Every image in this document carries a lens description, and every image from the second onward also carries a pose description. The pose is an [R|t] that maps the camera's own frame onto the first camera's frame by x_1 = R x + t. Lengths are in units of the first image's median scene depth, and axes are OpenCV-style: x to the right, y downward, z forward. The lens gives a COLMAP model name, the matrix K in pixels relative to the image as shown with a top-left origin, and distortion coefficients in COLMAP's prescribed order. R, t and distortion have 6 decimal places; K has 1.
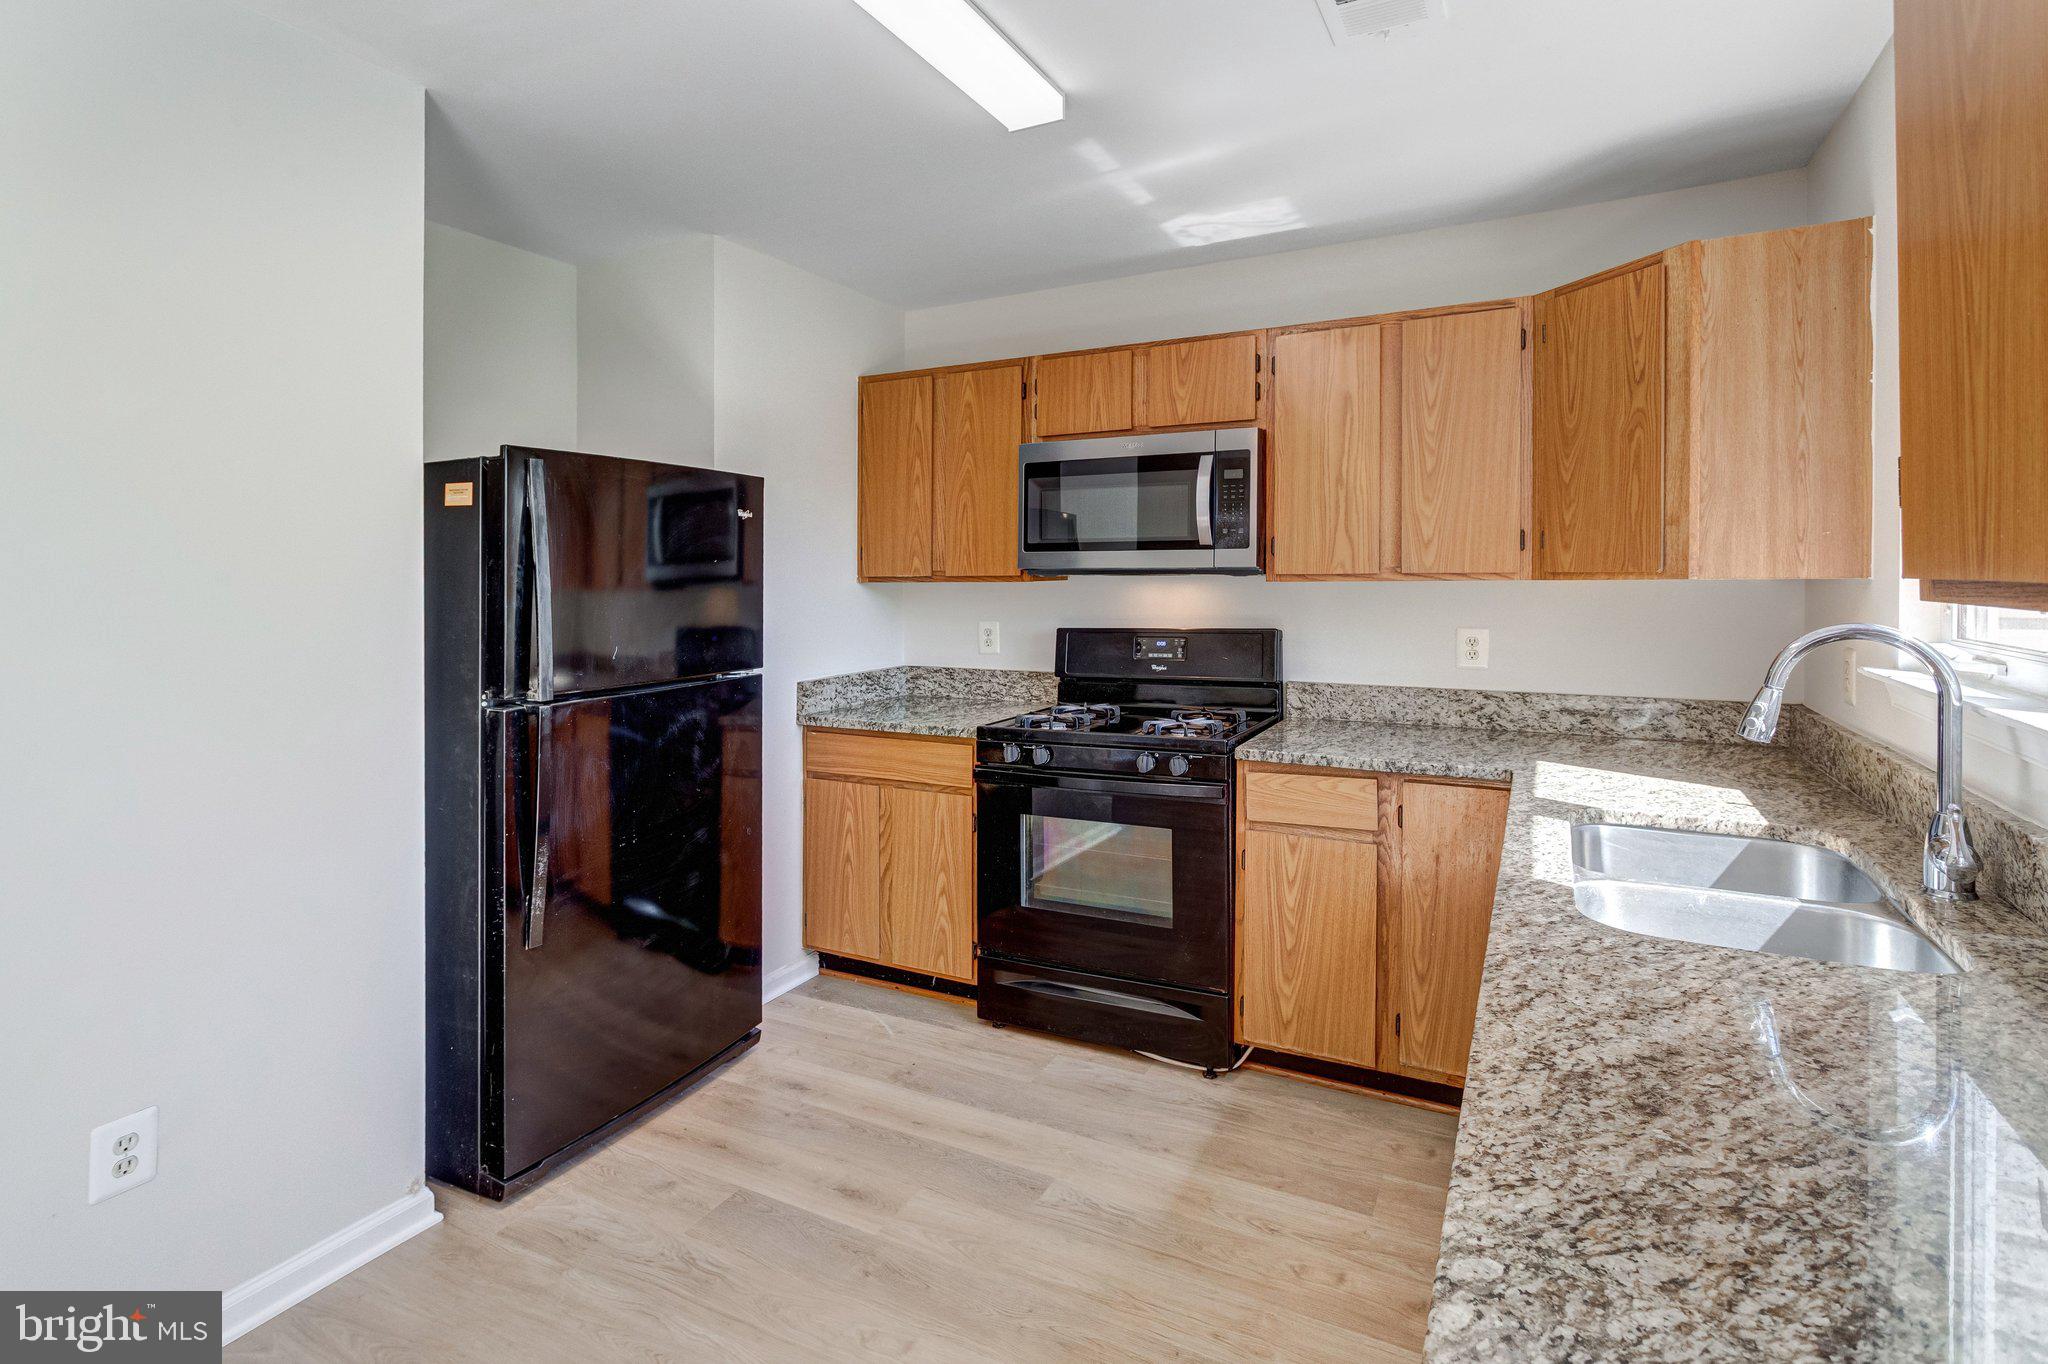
lens RADIAL K [[981.5, 0, 1025.1], [0, 981.5, 544.2], [0, 0, 1]] dist [-0.000576, 0.000717]
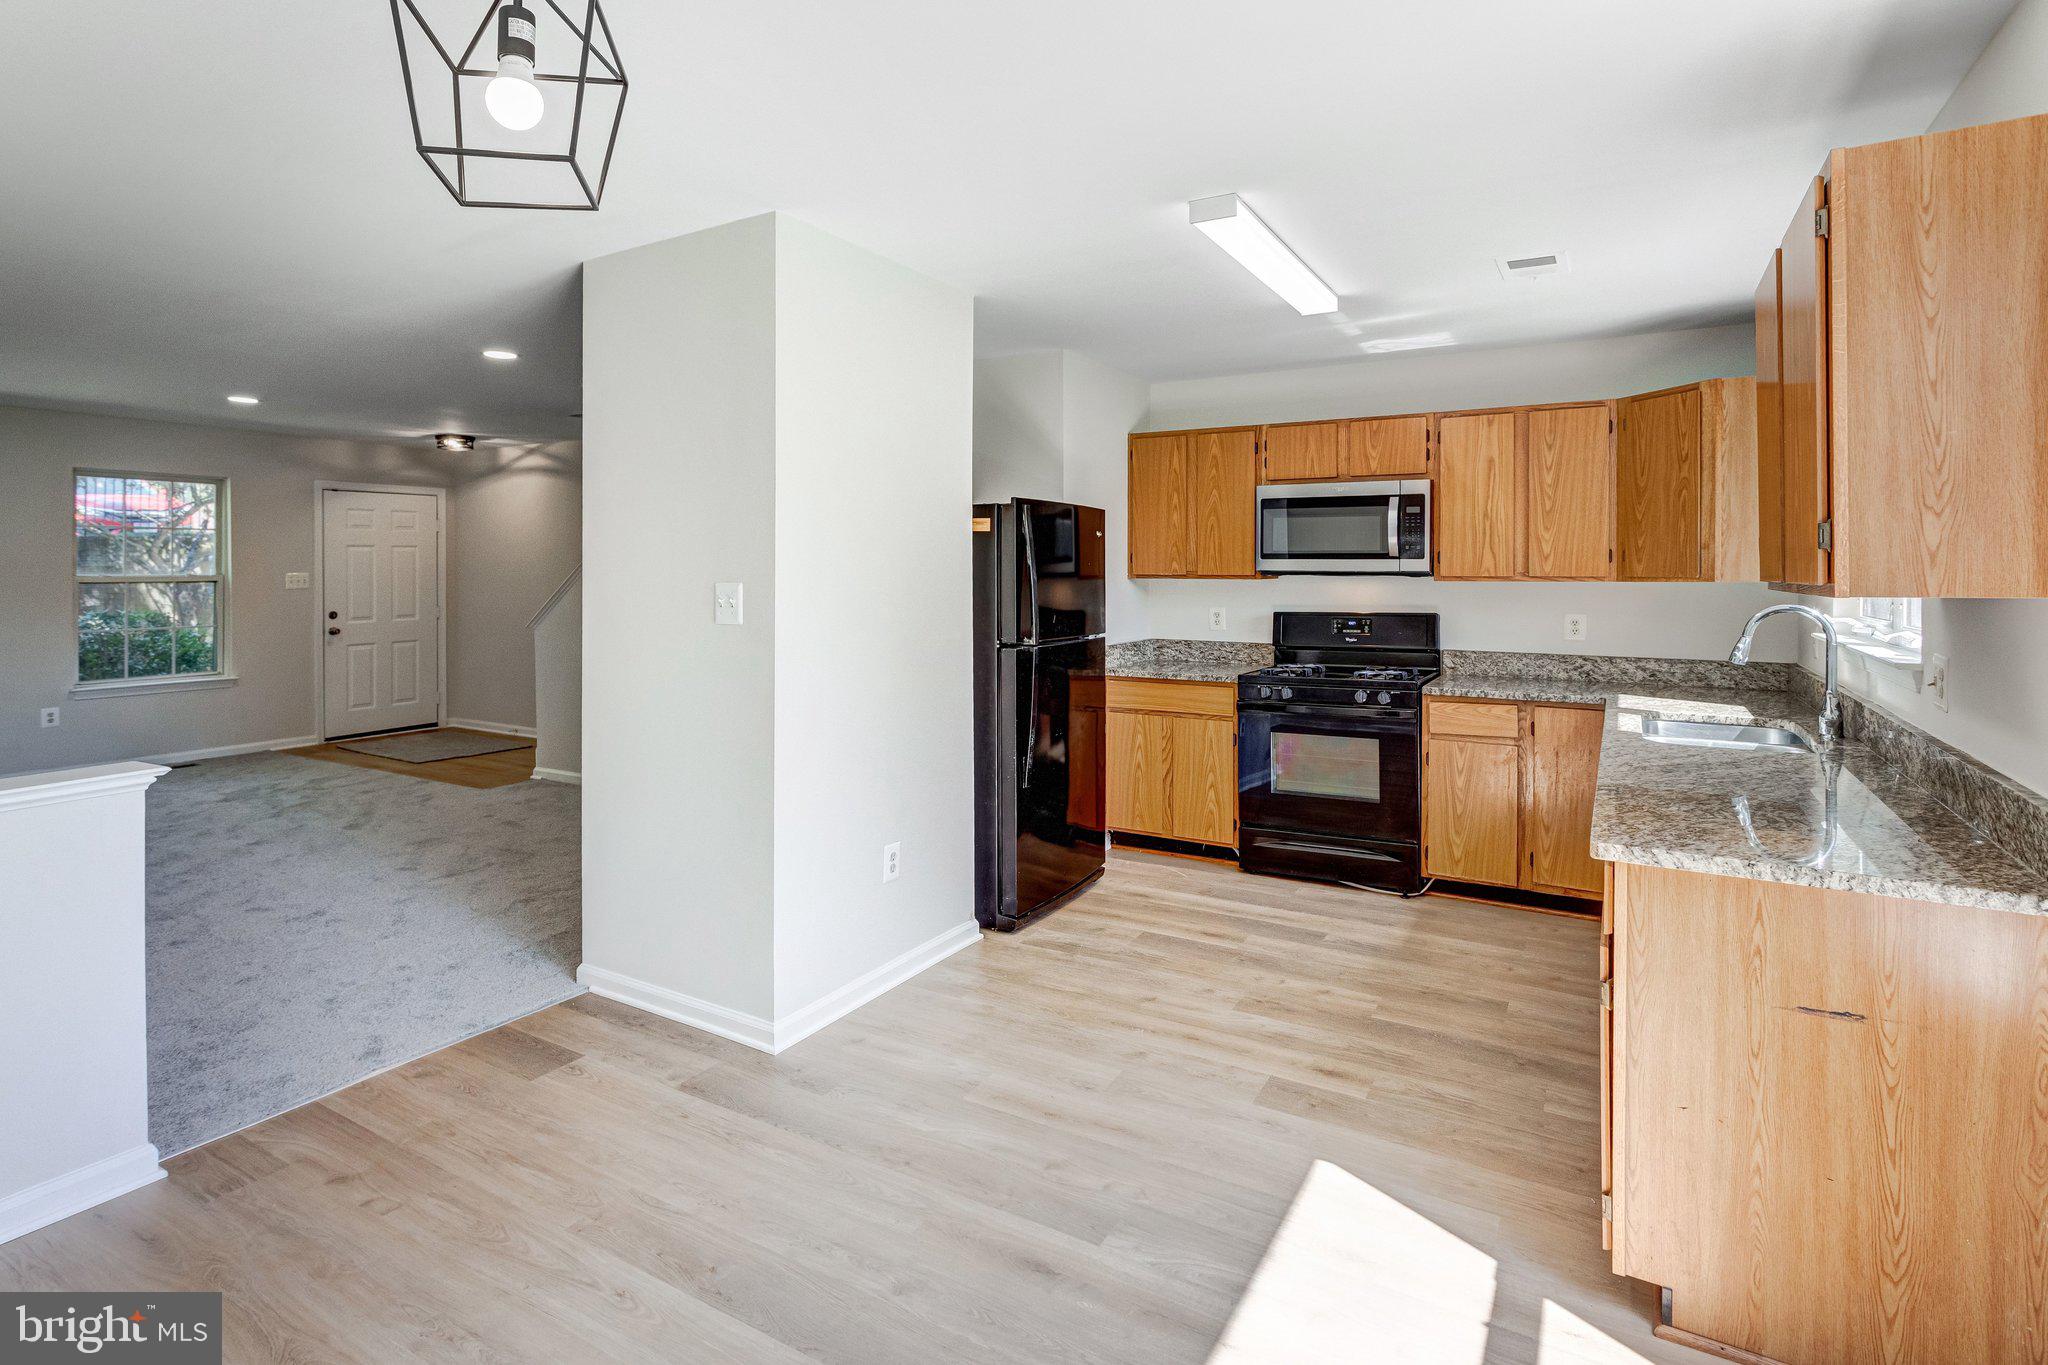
lens RADIAL K [[1015.0, 0, 1016.5], [0, 1015.0, 521.6], [0, 0, 1]] dist [0.000907, 0.000973]
pose [[0.998770, 0.008108, -0.048923, -0.335073], [-0.009031, 0.999785, -0.018689, -0.018803], [0.048761, 0.019108, 0.998628, -0.617446]]
